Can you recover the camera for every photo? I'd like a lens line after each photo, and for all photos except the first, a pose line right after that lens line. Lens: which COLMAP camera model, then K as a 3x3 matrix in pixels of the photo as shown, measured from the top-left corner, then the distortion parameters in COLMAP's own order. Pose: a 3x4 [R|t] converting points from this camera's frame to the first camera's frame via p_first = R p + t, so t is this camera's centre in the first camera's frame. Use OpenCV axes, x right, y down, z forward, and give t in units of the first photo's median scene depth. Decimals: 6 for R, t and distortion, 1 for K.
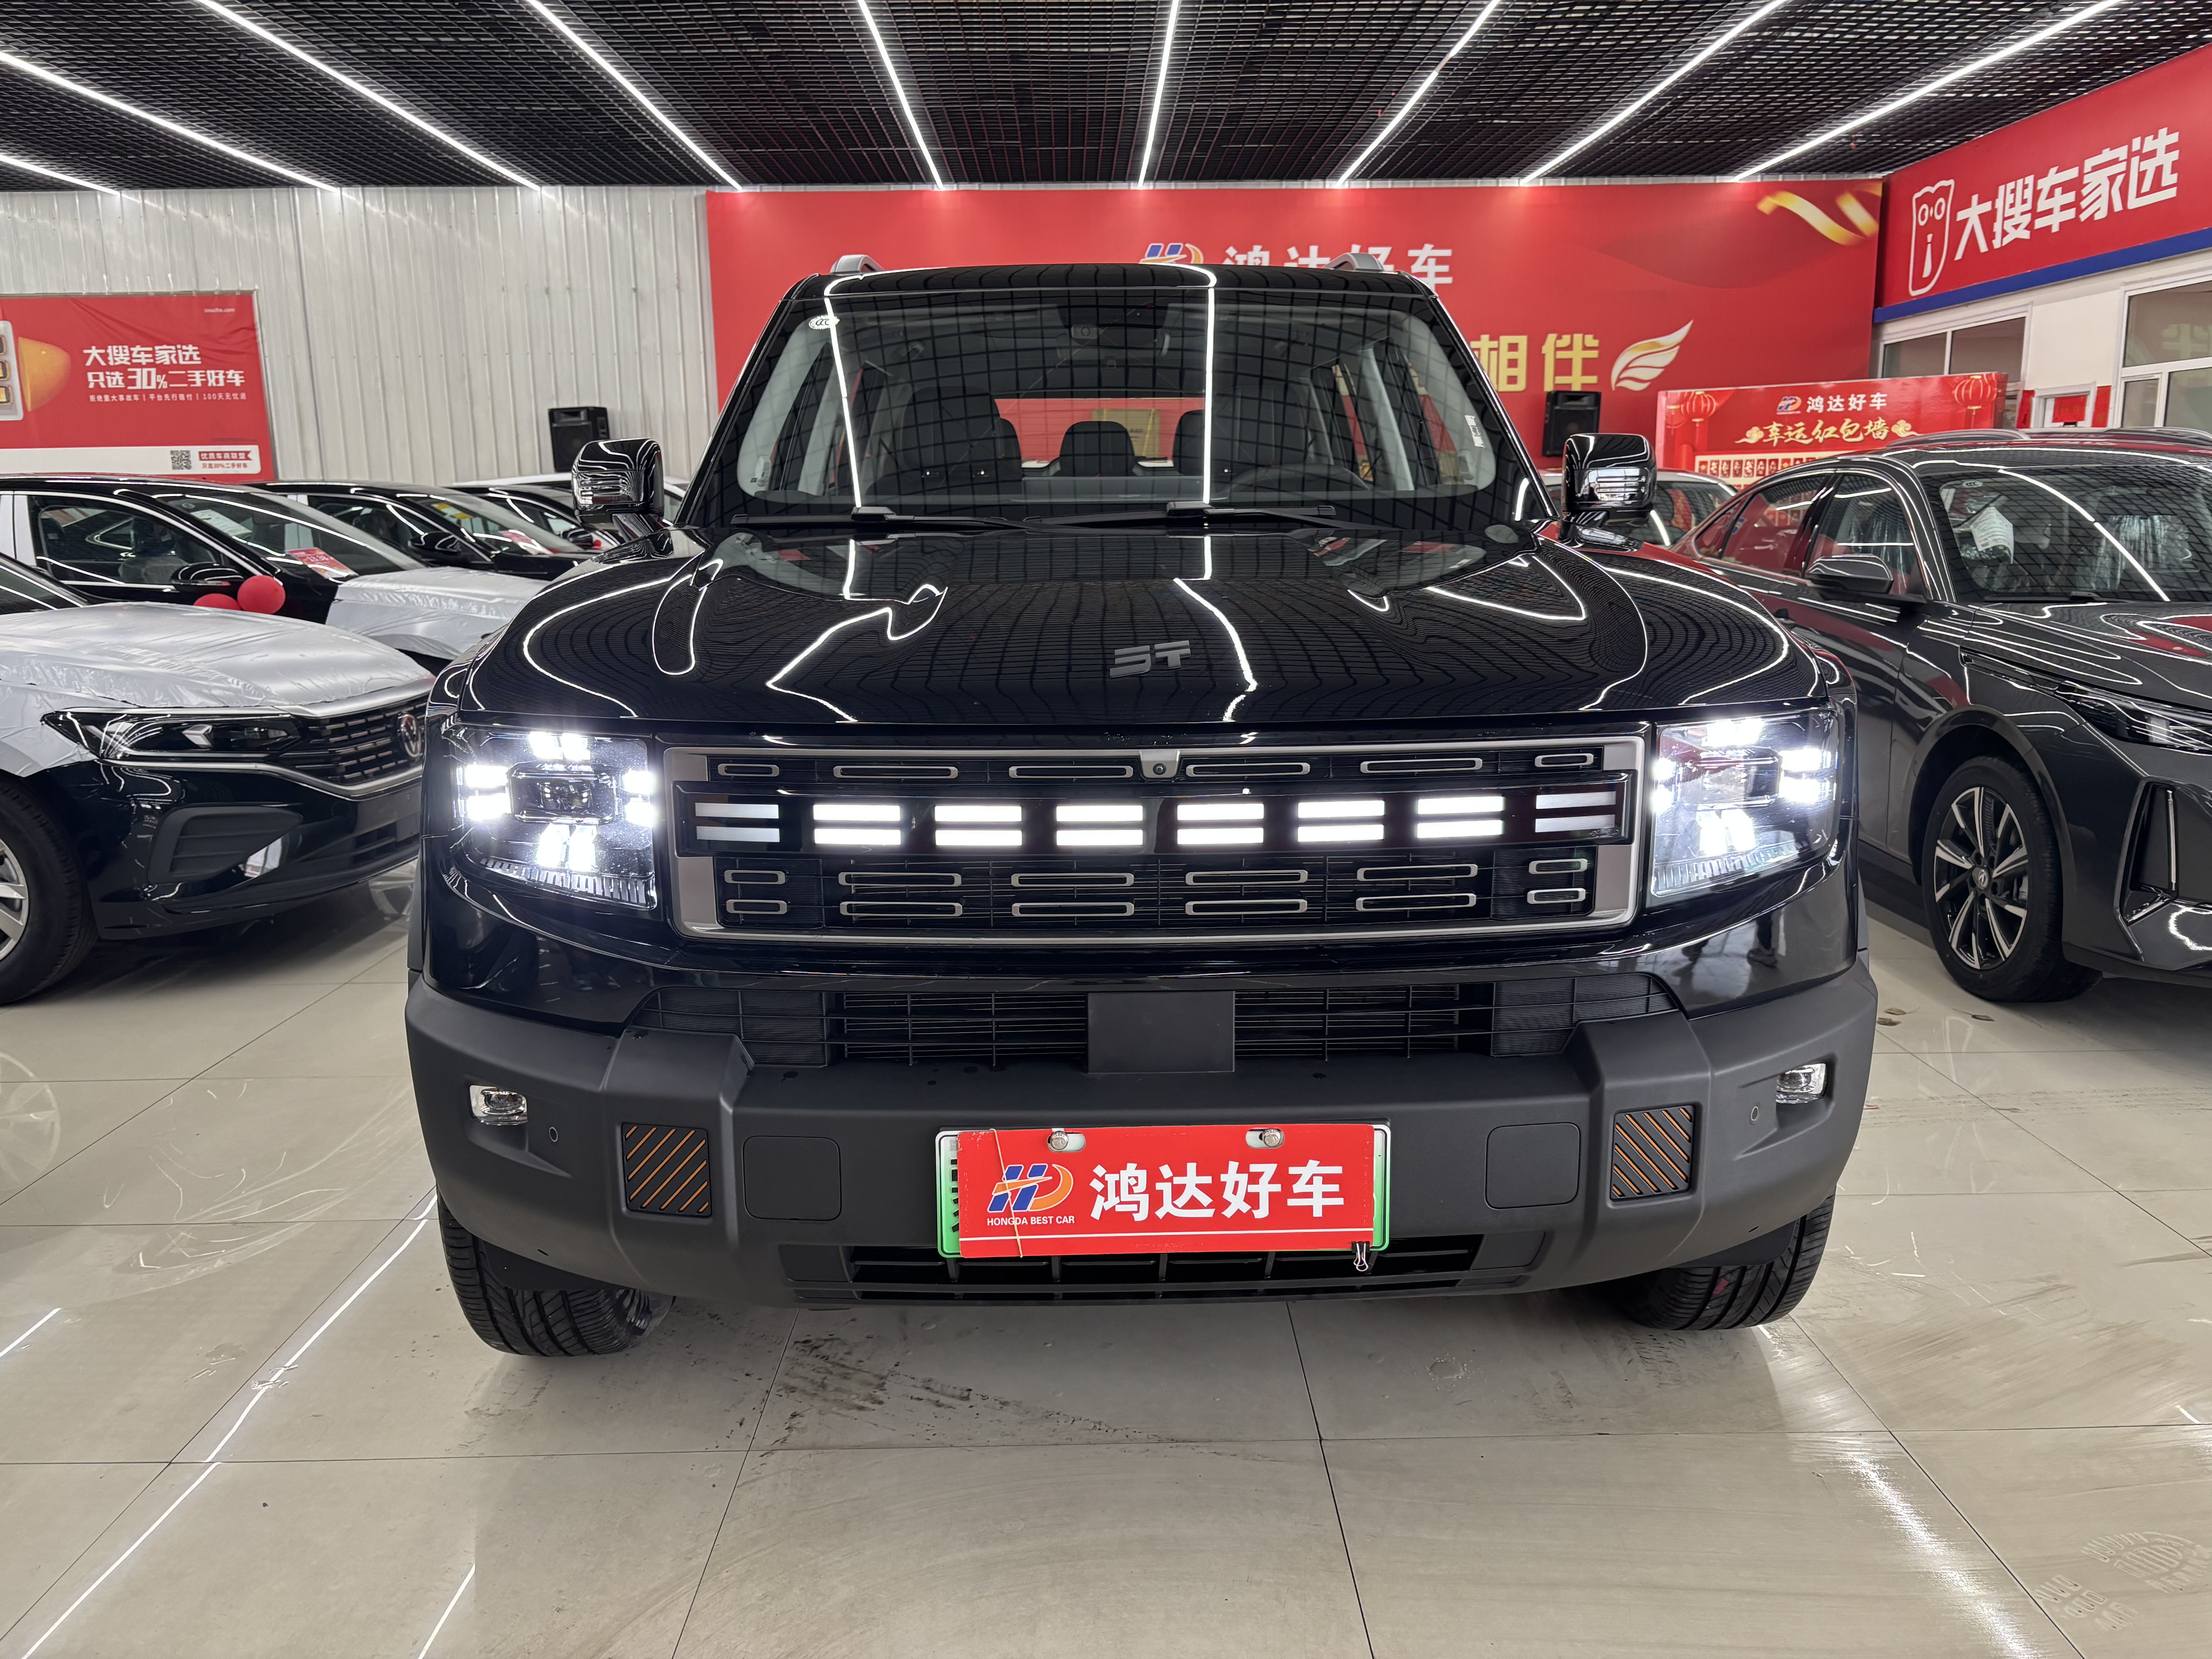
lens RADIAL K [[1691.7, 0, 1108.2], [0, 1691.7, 824.9], [0, 0, 1]] dist [0.036579, -0.041574]
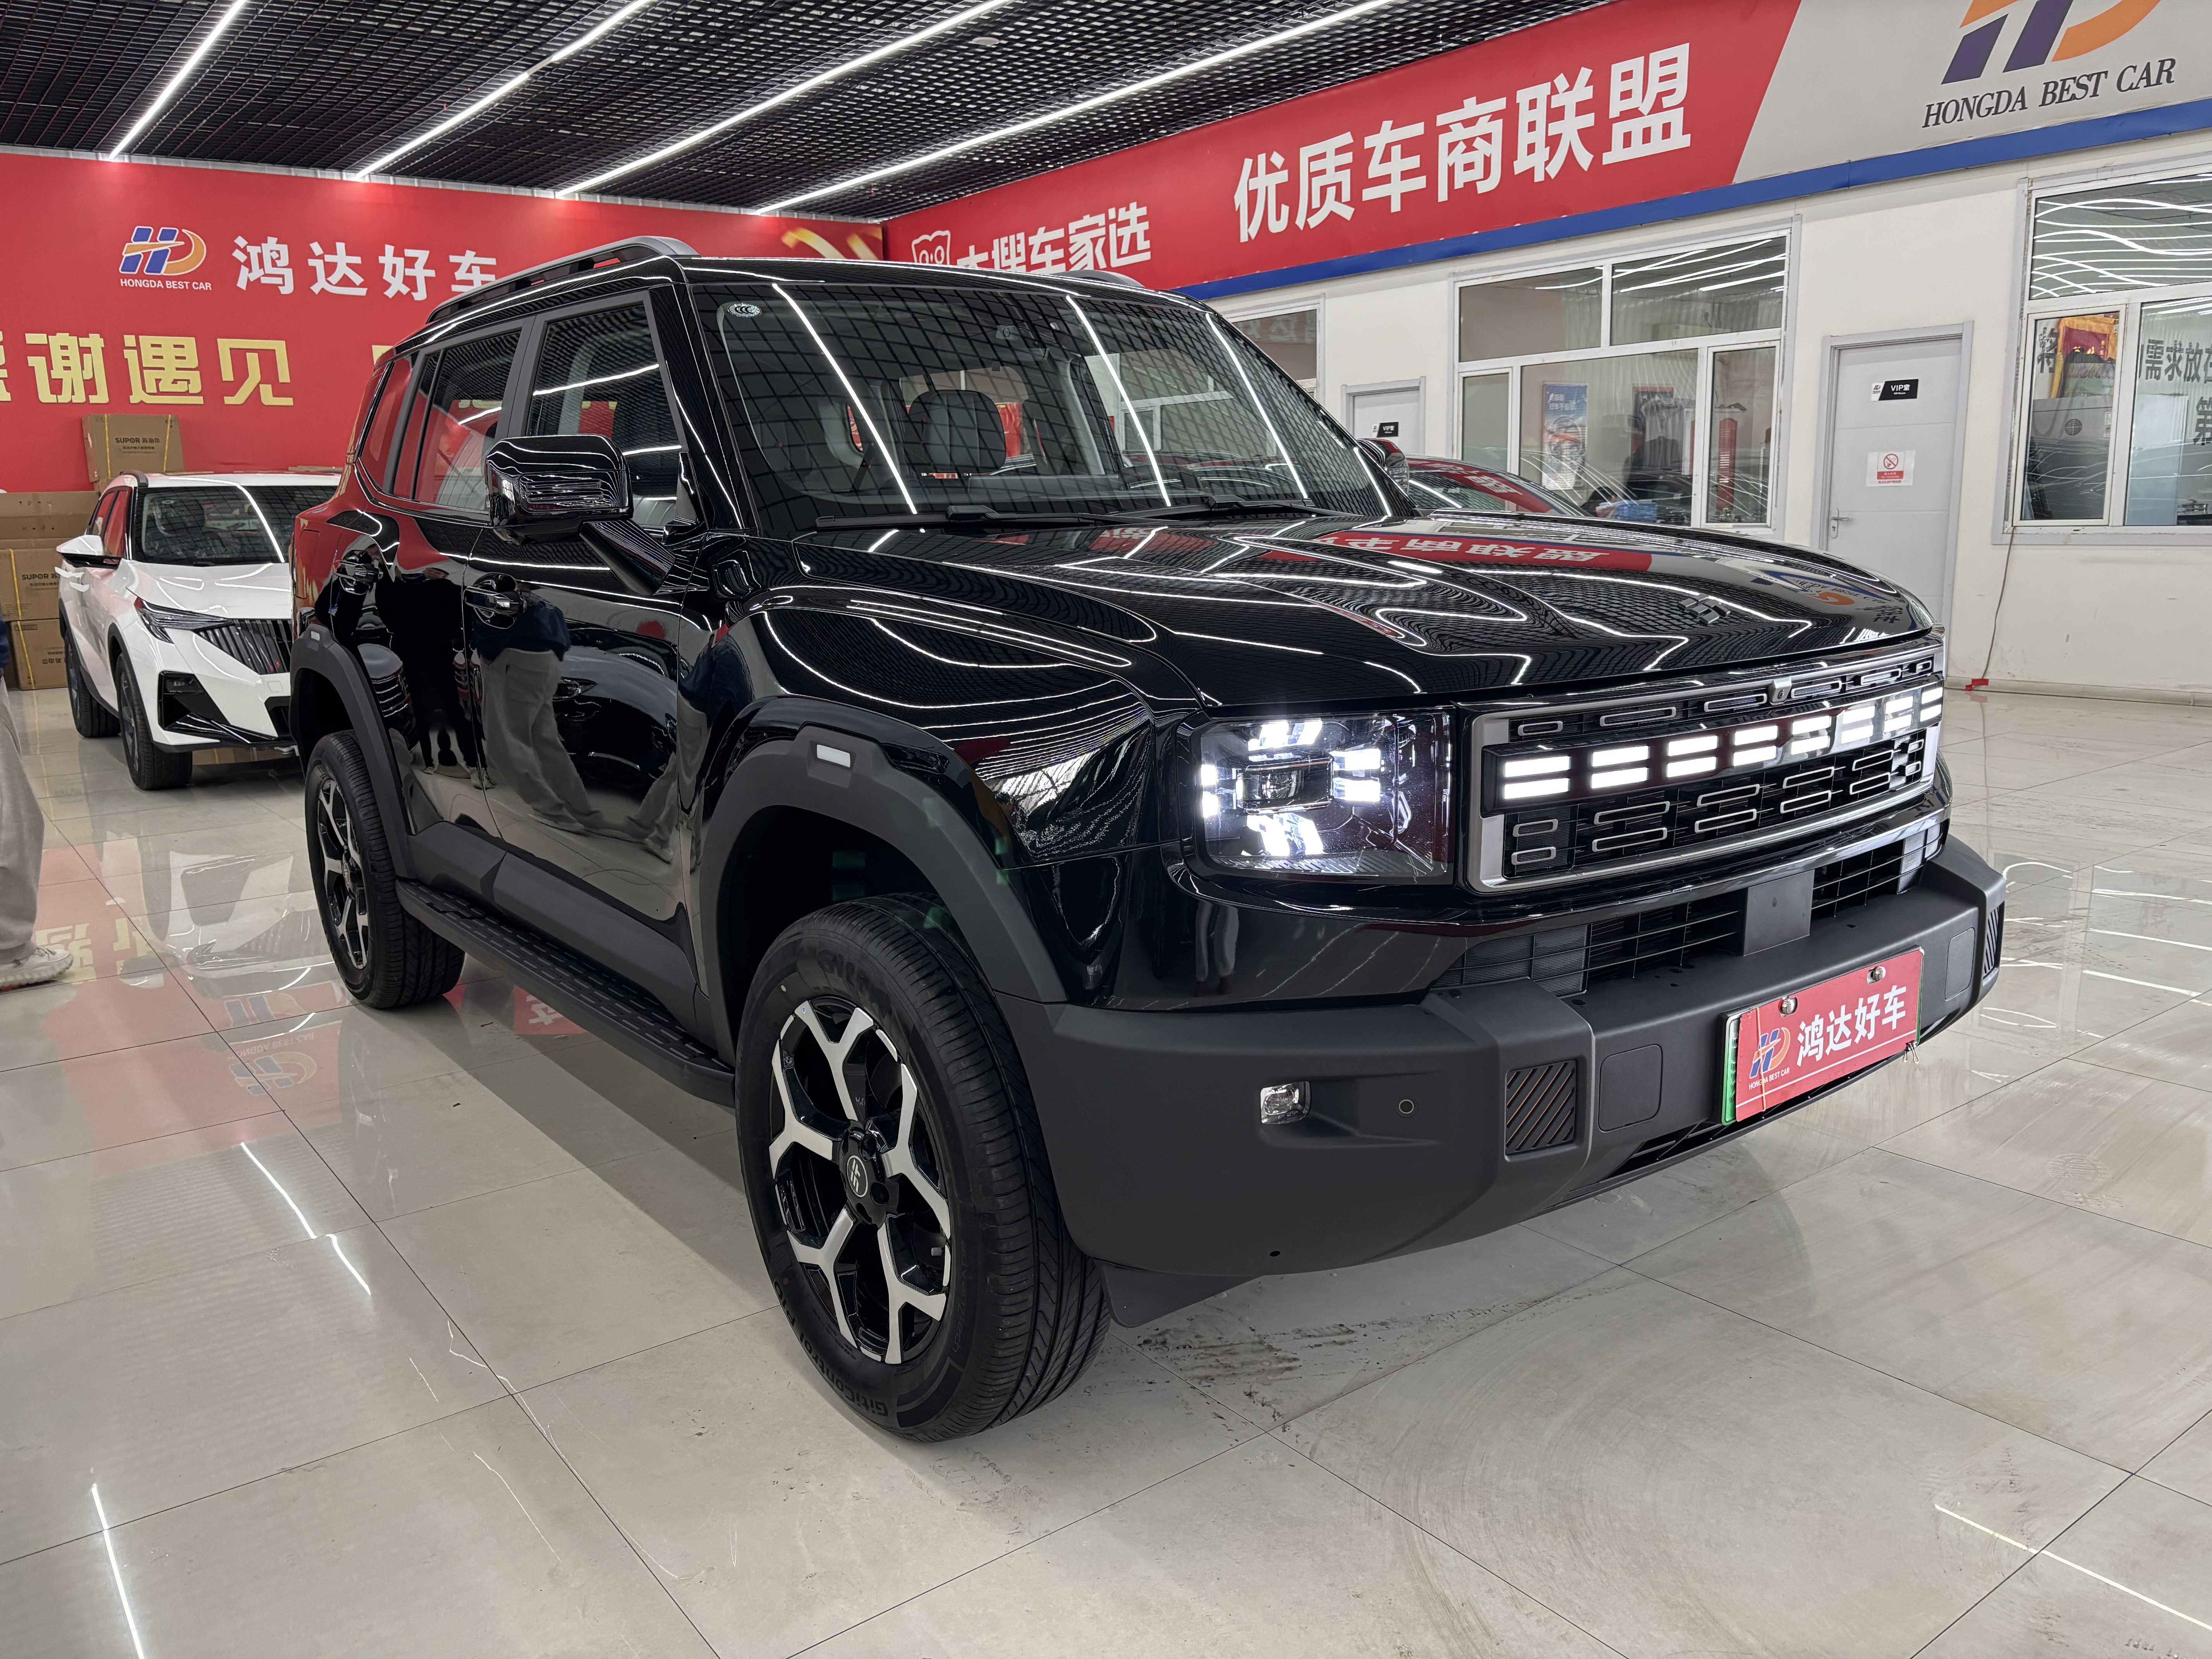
lens RADIAL K [[1674.9, 0, 1109.7], [0, 1674.9, 831.2], [0, 0, 1]] dist [0.059266, -0.075408]
pose [[0.803665, -0.129079, 0.580914, -0.898264], [0.132821, 0.990474, 0.036332, -0.035890], [-0.580070, 0.047959, 0.813154, 0.245678]]
